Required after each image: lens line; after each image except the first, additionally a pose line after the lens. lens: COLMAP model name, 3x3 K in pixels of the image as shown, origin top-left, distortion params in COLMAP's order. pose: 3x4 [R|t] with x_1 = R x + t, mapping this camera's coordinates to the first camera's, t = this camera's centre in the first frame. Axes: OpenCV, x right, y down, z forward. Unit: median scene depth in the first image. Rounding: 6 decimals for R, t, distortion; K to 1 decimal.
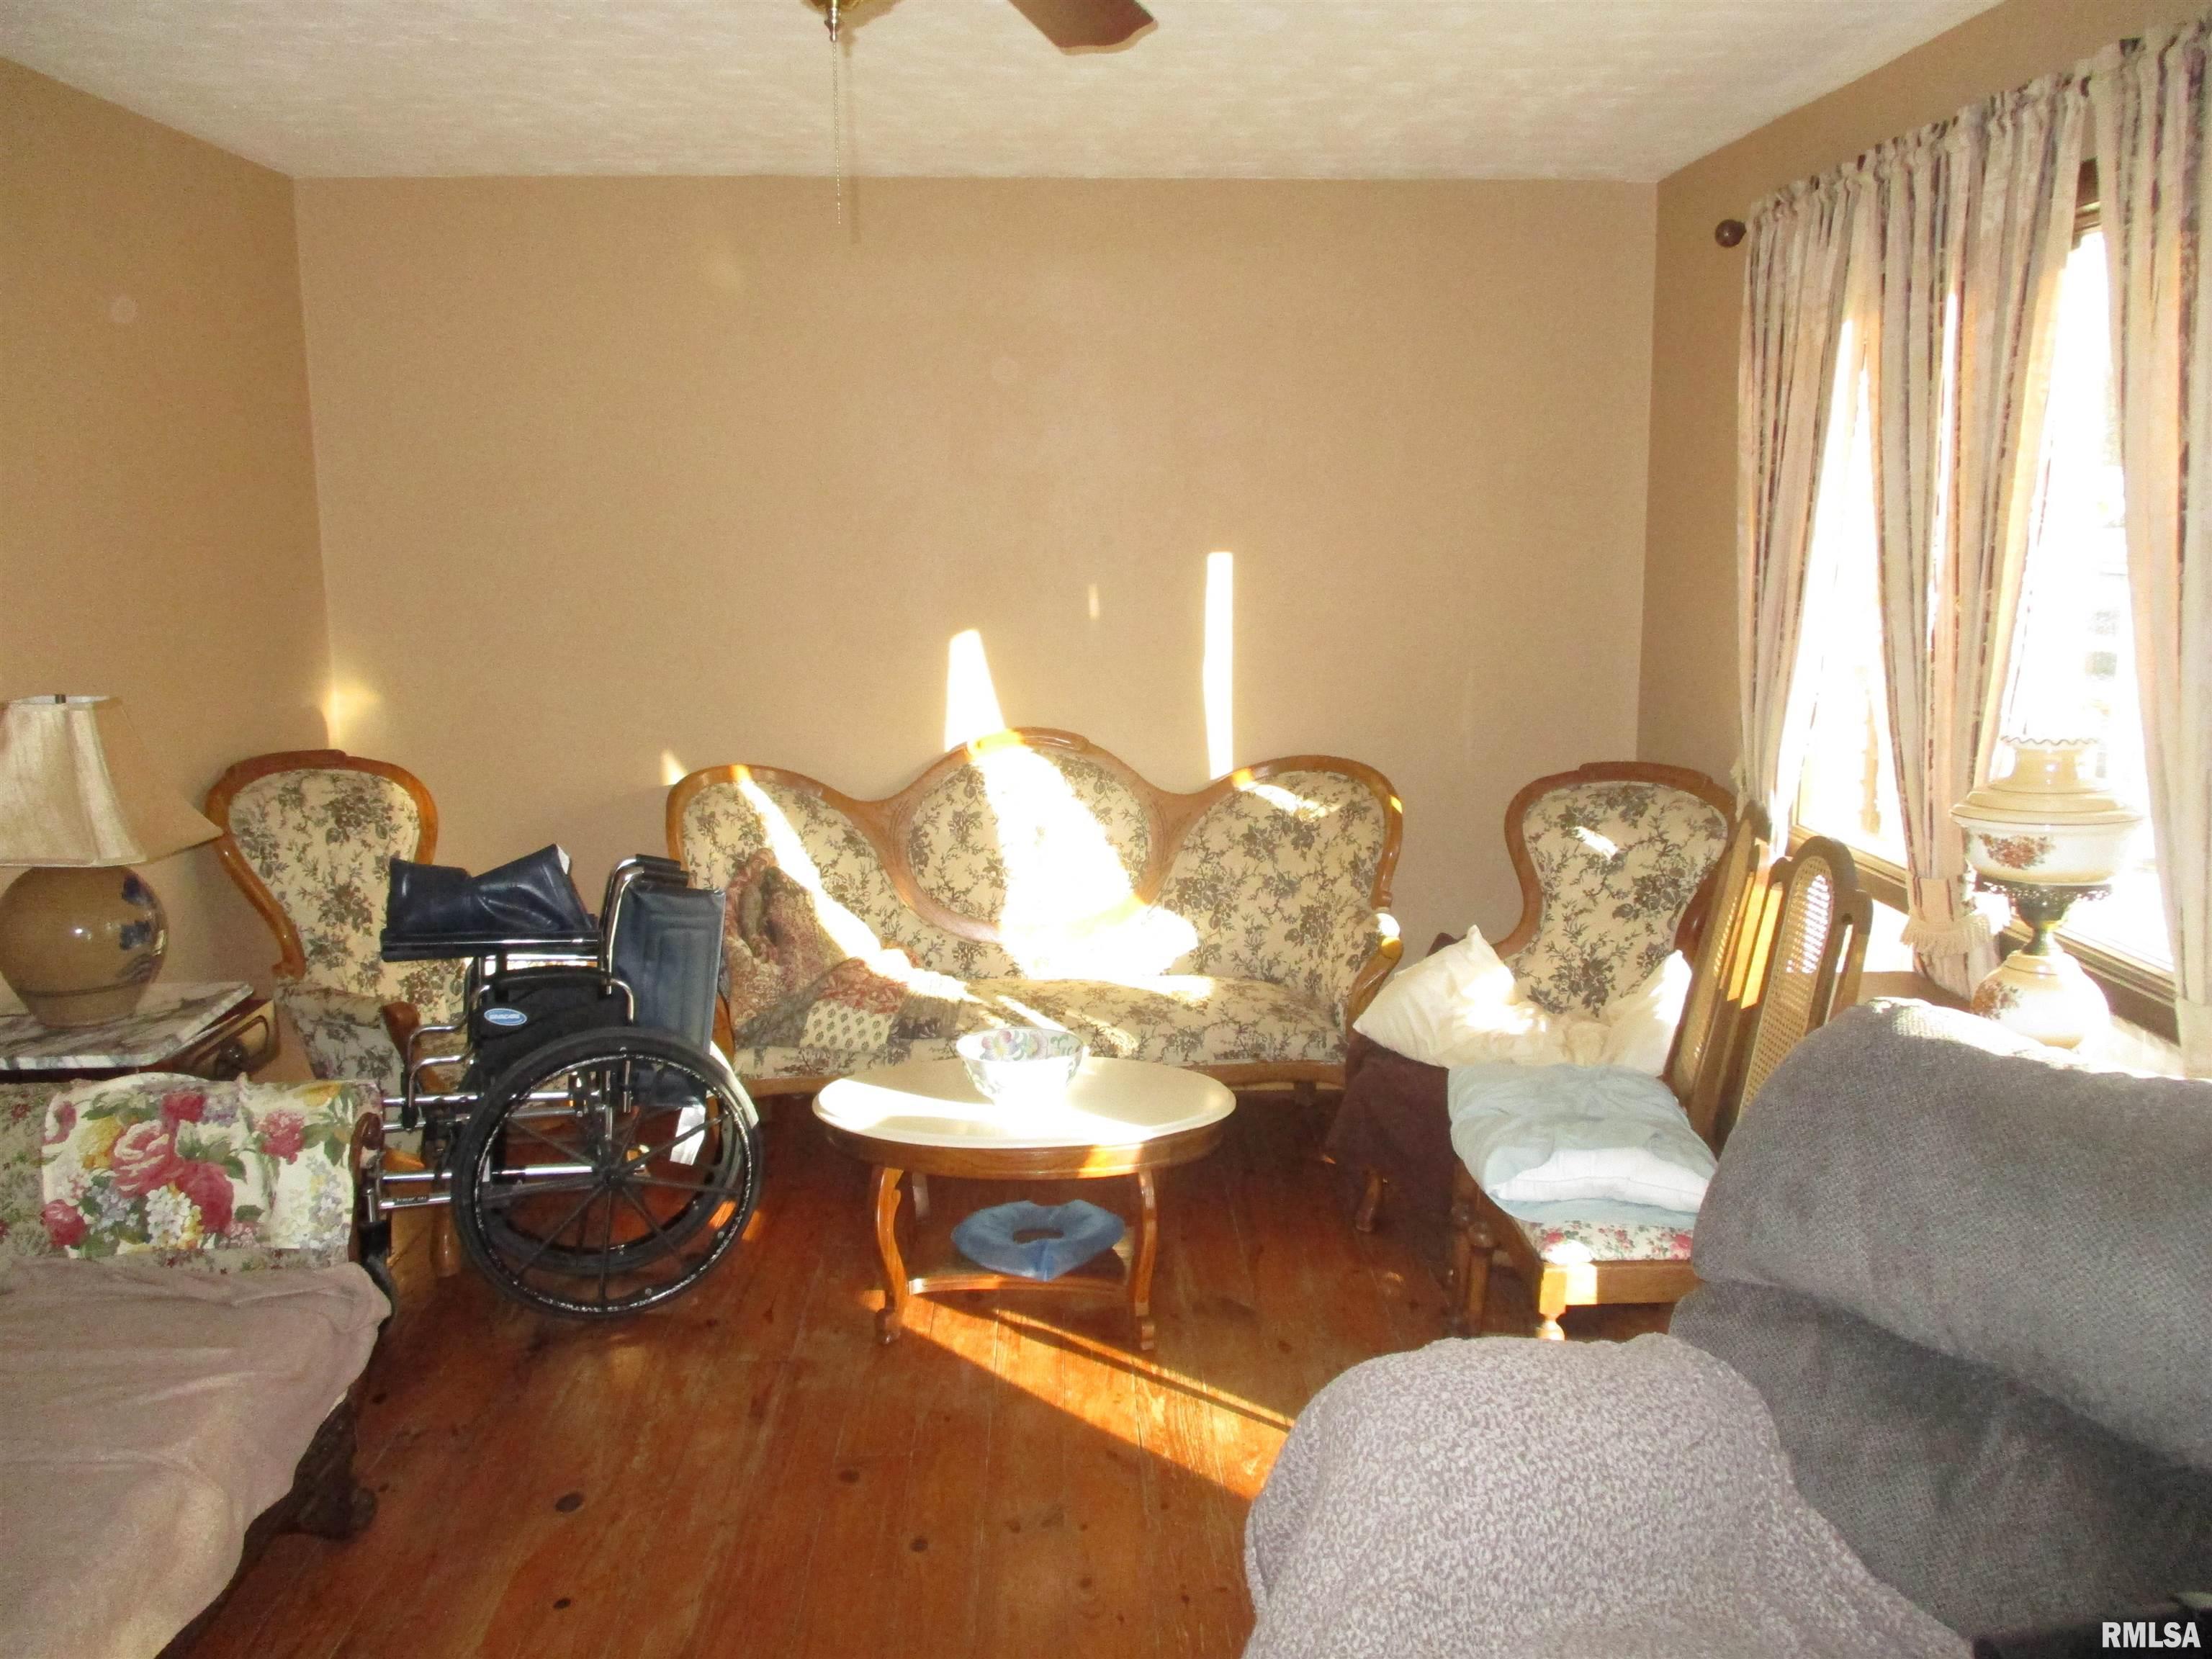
lens RADIAL K [[1885.8, 0, 1106.0], [0, 1885.8, 829.5], [0, 0, 1]] dist [-0.004824, -0.001125]
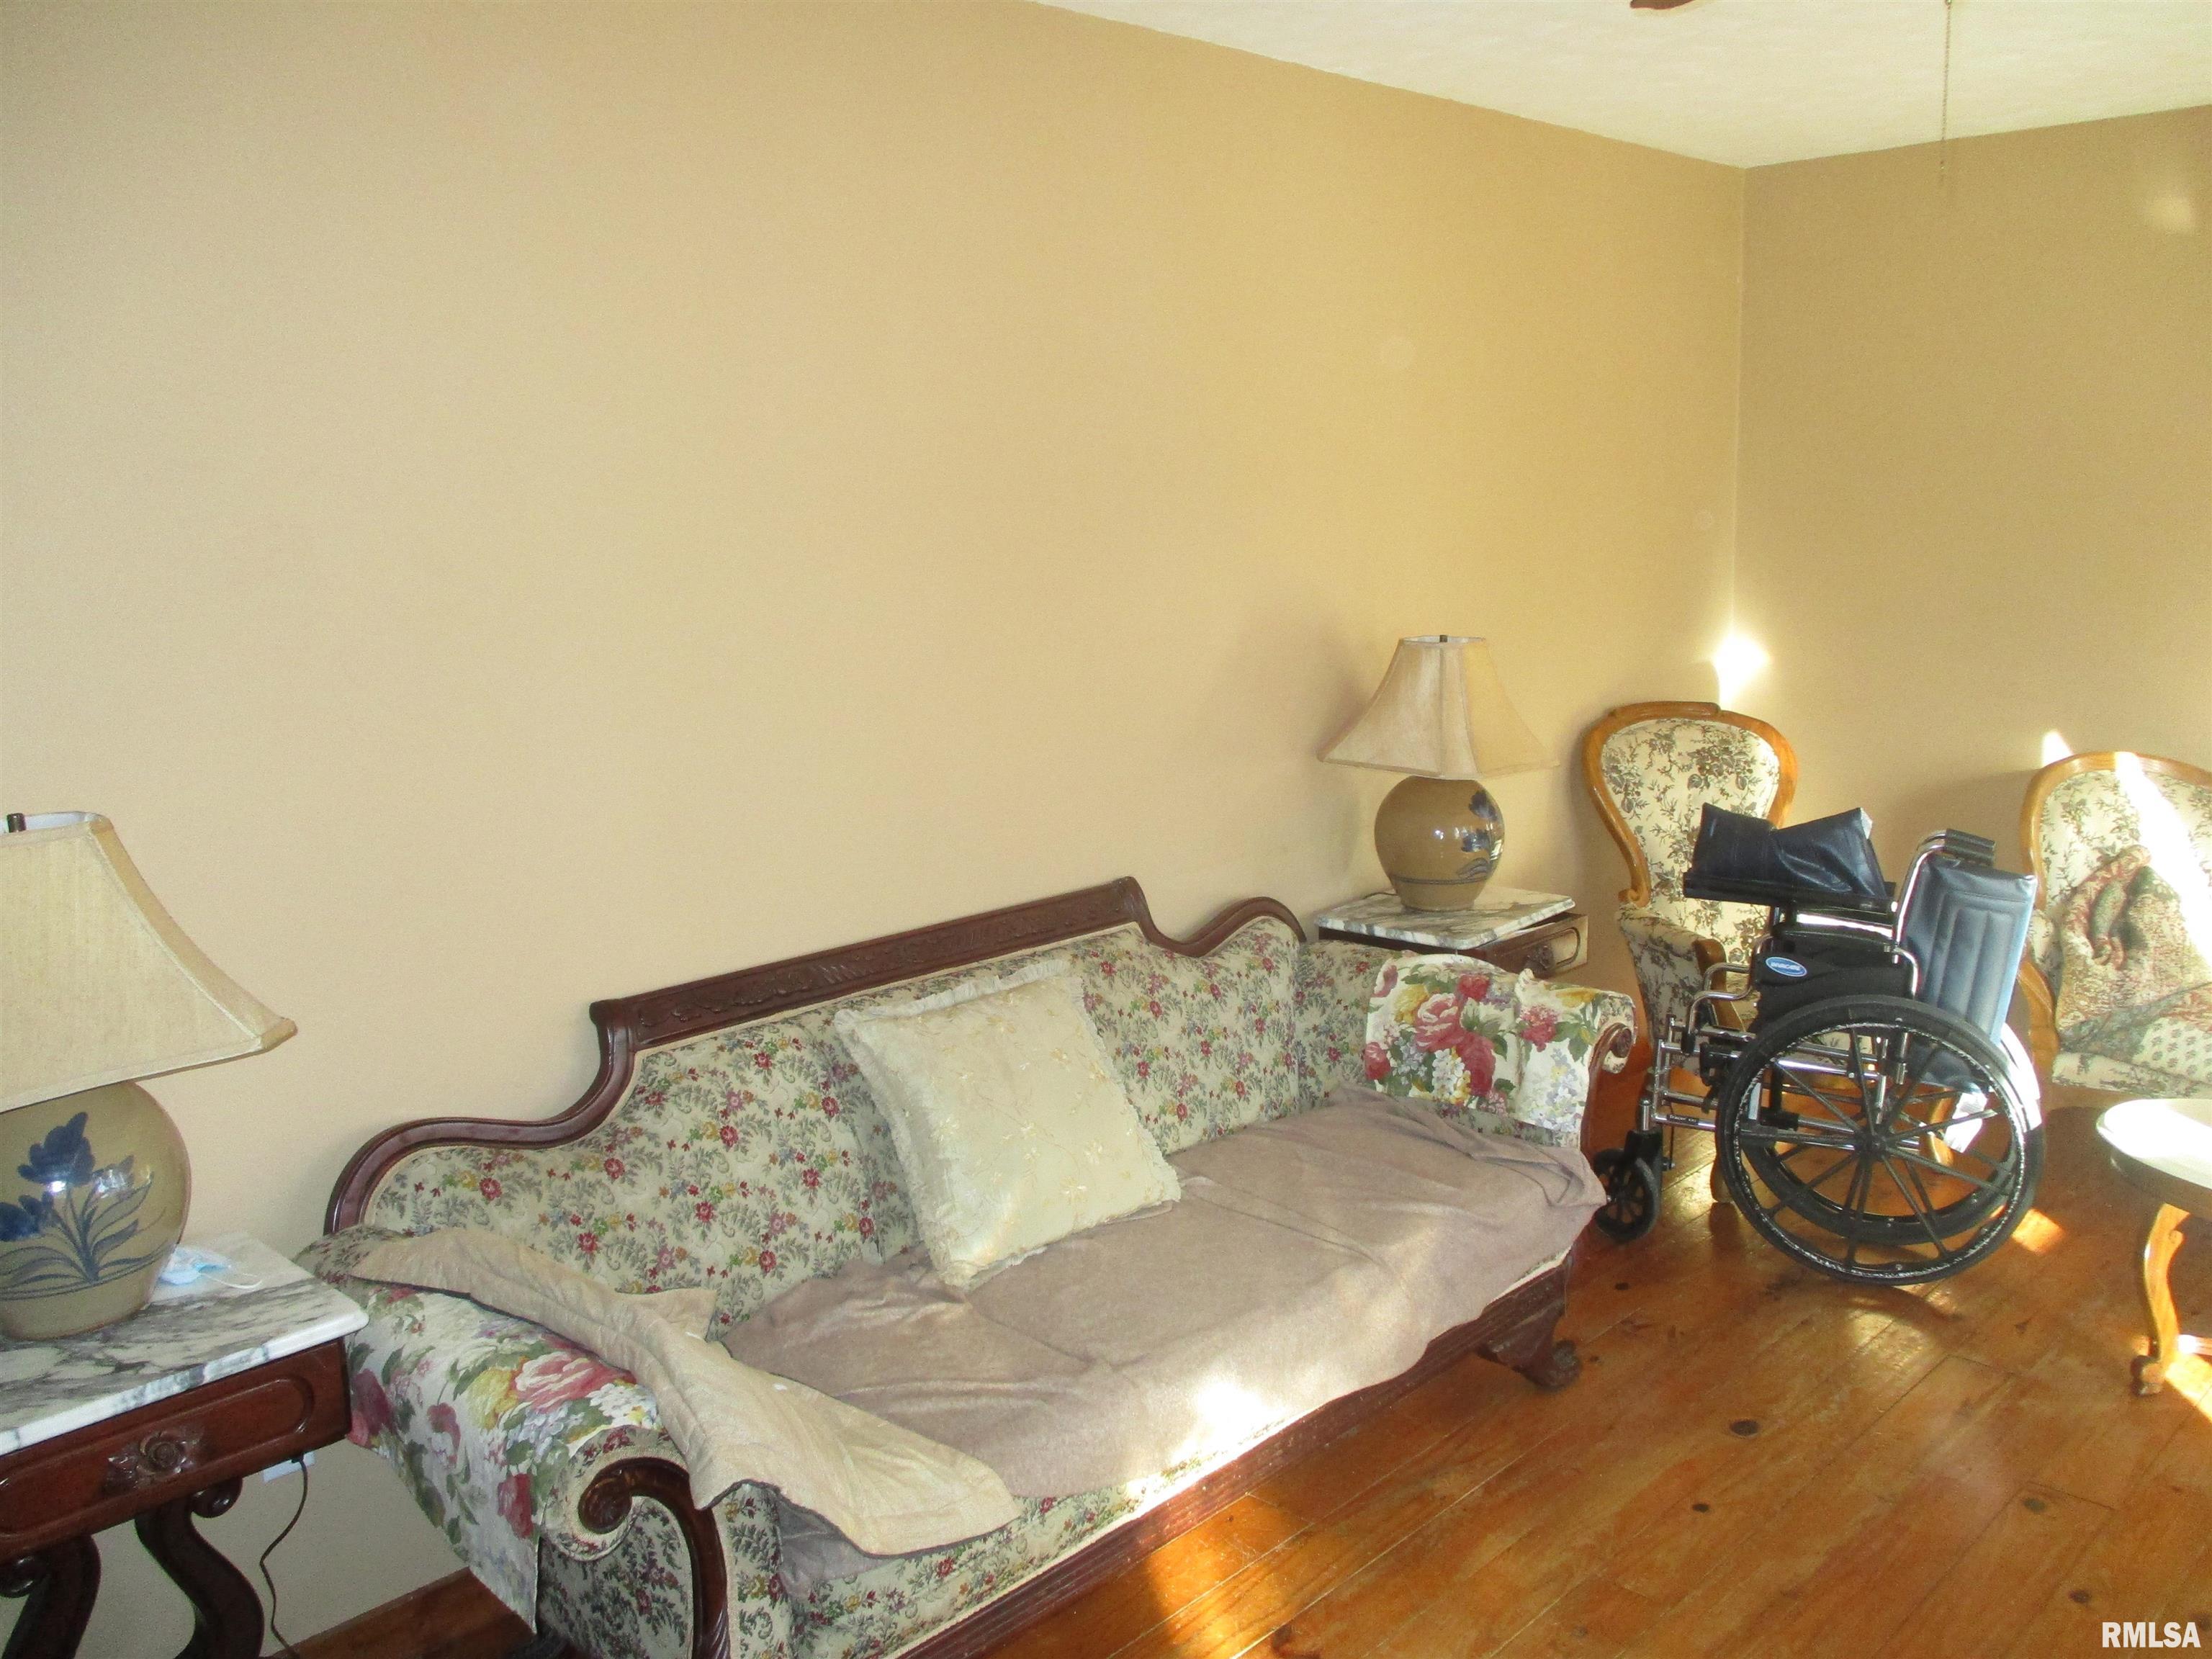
lens RADIAL K [[1885.8, 0, 1106.0], [0, 1885.8, 829.5], [0, 0, 1]] dist [-0.004824, -0.001125]
pose [[0.699704, 0.120234, -0.704243, 0.139154], [-0.108829, 0.992171, 0.061264, 0.001295], [0.706095, 0.033776, 0.707311, -0.003503]]
